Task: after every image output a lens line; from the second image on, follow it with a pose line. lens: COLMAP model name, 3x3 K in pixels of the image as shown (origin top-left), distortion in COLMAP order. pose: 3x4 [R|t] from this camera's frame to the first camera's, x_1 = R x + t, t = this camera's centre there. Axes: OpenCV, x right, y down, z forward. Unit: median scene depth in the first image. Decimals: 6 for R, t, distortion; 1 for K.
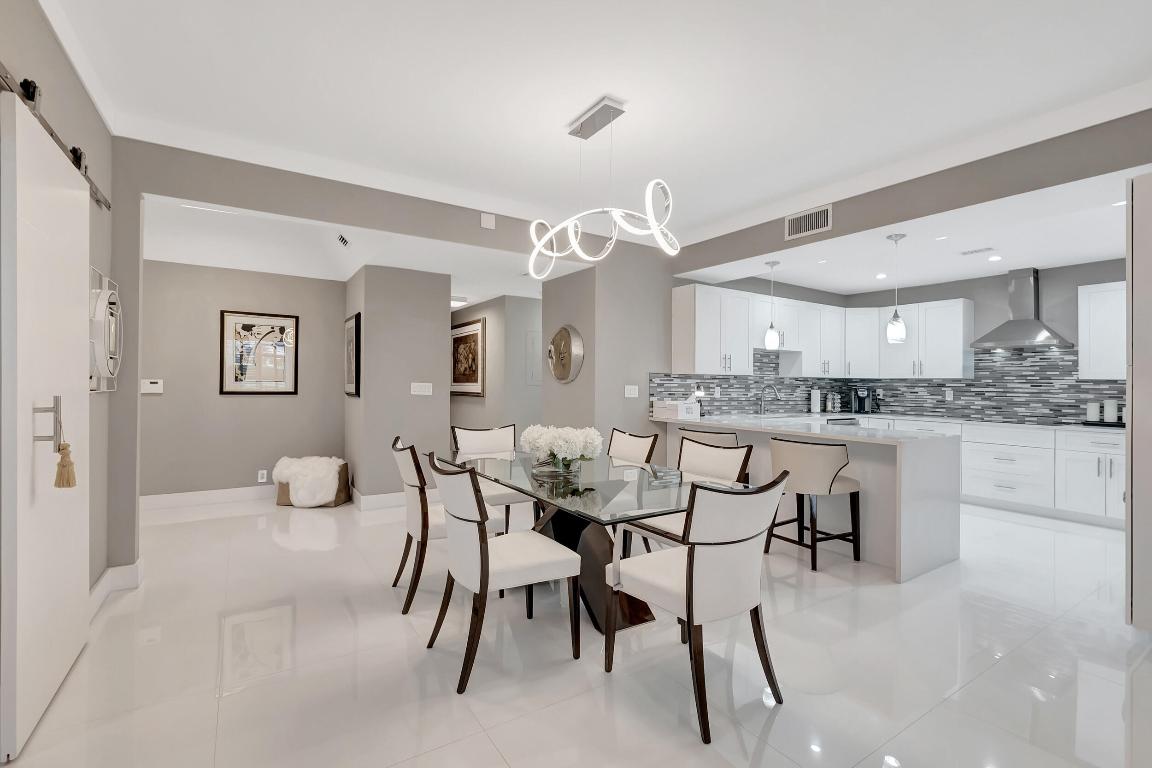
lens RADIAL K [[514.2, 0, 564.6], [0, 514.2, 377.2], [0, 0, 1]] dist [-0.008132, -0.001487]
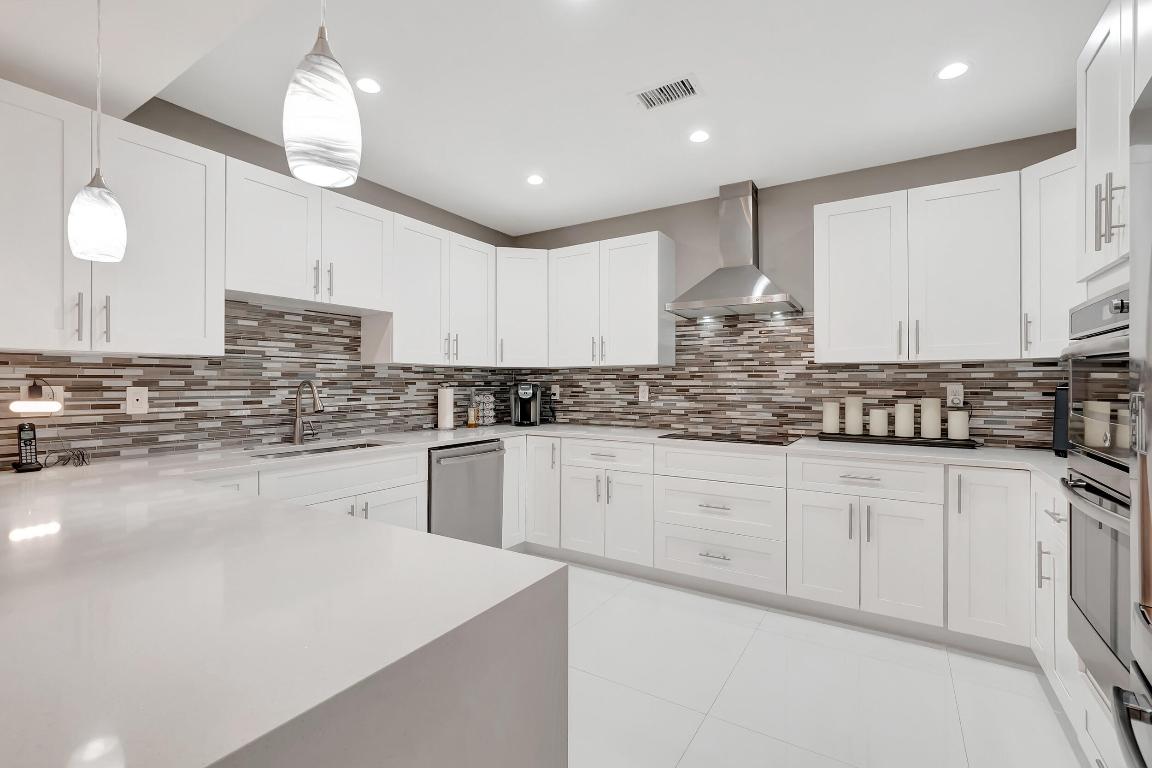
lens RADIAL K [[514.2, 0, 572.0], [0, 514.2, 383.0], [0, 0, 1]] dist [-0.008132, -0.001487]
pose [[0.902679, -0.014994, 0.430054, 0.446907], [0.008366, 0.999815, 0.017299, 0.012511], [-0.430234, -0.012018, 0.902638, 0.522784]]
